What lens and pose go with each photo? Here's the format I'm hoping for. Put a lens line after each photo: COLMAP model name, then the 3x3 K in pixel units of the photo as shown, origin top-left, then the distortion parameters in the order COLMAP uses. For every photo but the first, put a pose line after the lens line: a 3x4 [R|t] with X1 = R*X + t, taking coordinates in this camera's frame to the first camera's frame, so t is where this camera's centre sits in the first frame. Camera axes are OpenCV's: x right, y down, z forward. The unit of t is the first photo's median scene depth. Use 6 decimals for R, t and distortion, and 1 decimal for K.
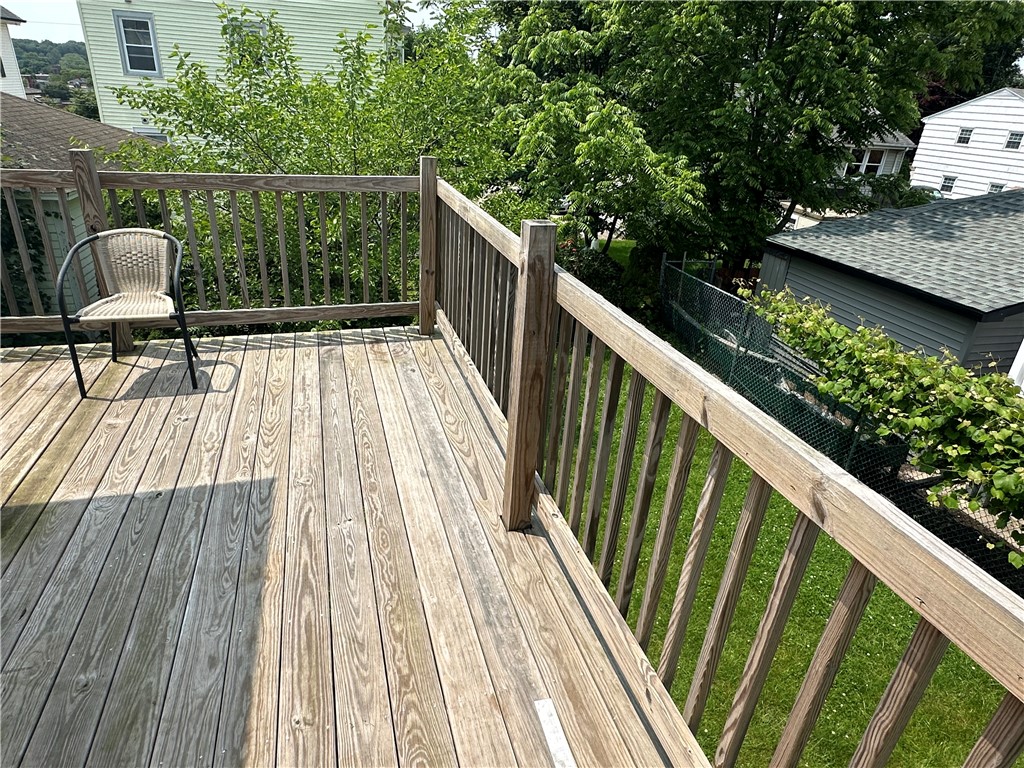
lens RADIAL K [[625.9, 0, 512.0], [0, 625.9, 384.0], [0, 0, 1]] dist [0.004047, 0.001351]
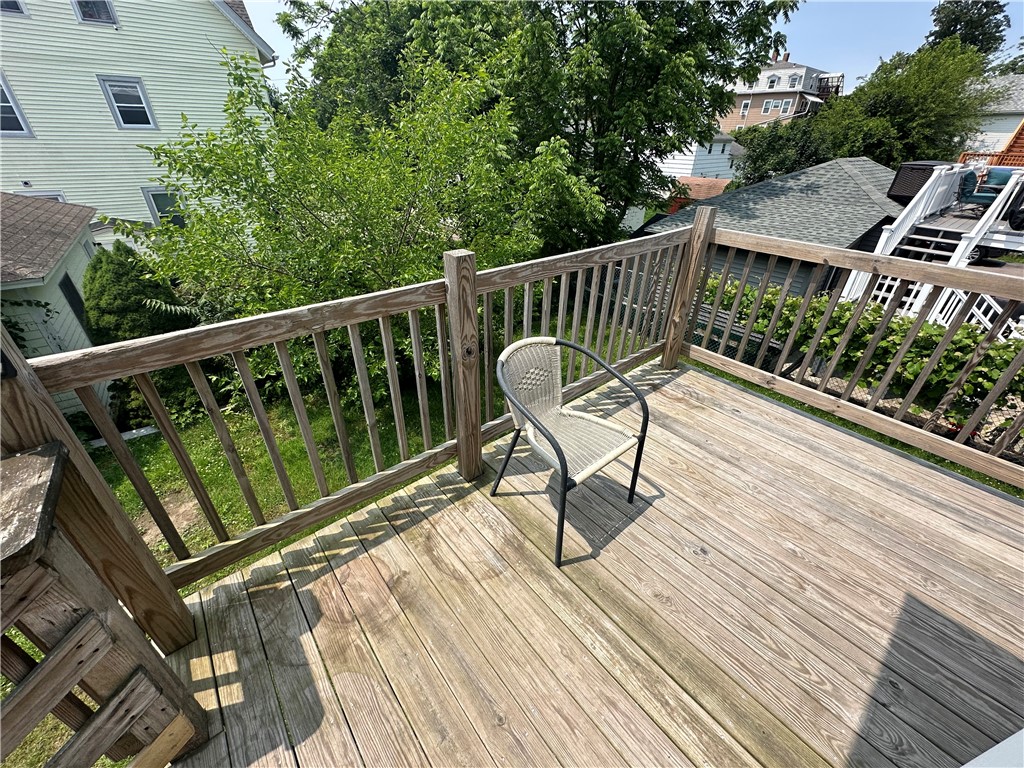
lens RADIAL K [[411.0, 0, 512.0], [0, 411.0, 384.0], [0, 0, 1]] dist [-0.002568, 0.000455]
pose [[0.917081, -0.244305, 0.315084, -0.756056], [0.203793, 0.966471, 0.156210, -0.266595], [-0.342683, -0.079046, 0.936120, 0.485822]]
